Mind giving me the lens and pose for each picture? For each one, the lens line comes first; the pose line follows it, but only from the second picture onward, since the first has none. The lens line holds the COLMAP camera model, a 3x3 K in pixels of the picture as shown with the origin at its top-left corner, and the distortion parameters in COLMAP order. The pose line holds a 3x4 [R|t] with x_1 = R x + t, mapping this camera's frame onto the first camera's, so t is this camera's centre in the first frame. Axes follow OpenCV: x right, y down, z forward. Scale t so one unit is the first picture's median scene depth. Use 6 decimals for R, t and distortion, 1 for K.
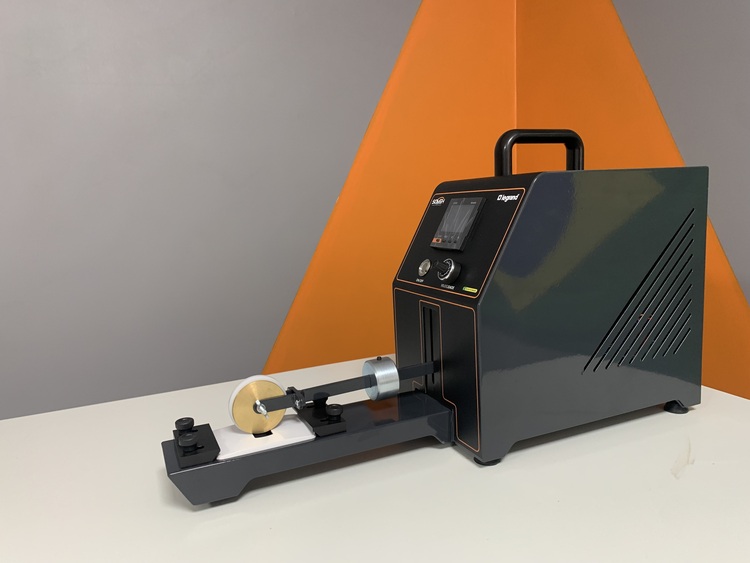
lens RADIAL K [[577.4, 0, 375.0], [0, 577.4, 281.5], [0, 0, 1]] dist [0.010747, 0.002759]
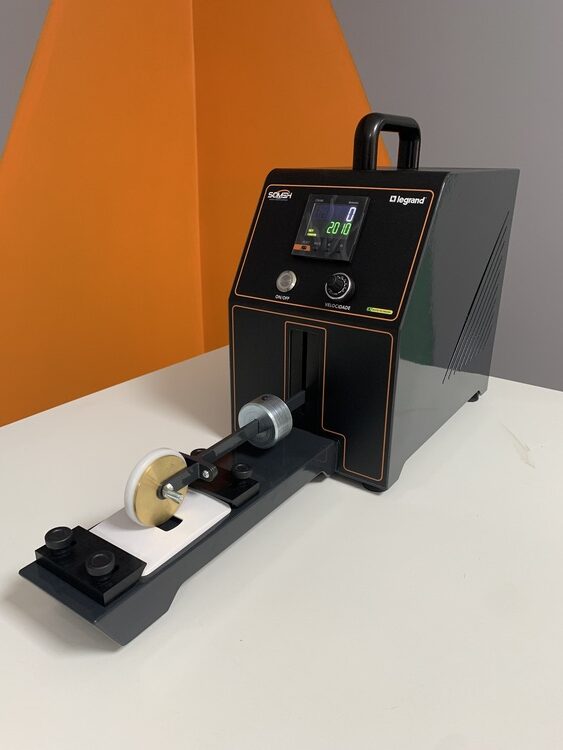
lens RADIAL K [[563.6, 0, 292.0], [0, 563.6, 401.9], [0, 0, 1]] dist [0.011509, 0.001952]
pose [[0.847820, -0.146361, 0.509686, -0.362943], [0.016343, 0.967911, 0.250761, -0.061904], [-0.530032, -0.204270, 0.823007, 0.304985]]
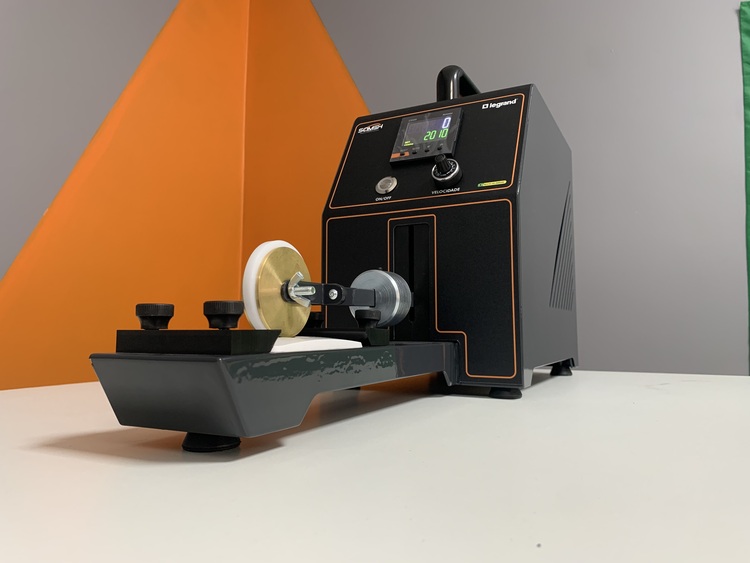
lens RADIAL K [[577.4, 0, 375.0], [0, 577.4, 281.5], [0, 0, 1]] dist [0.010747, 0.002759]
pose [[0.779511, 0.096507, 0.618910, -0.436590], [0.051942, 0.974698, -0.217405, 0.298421], [-0.624231, 0.201617, 0.754775, 0.442397]]
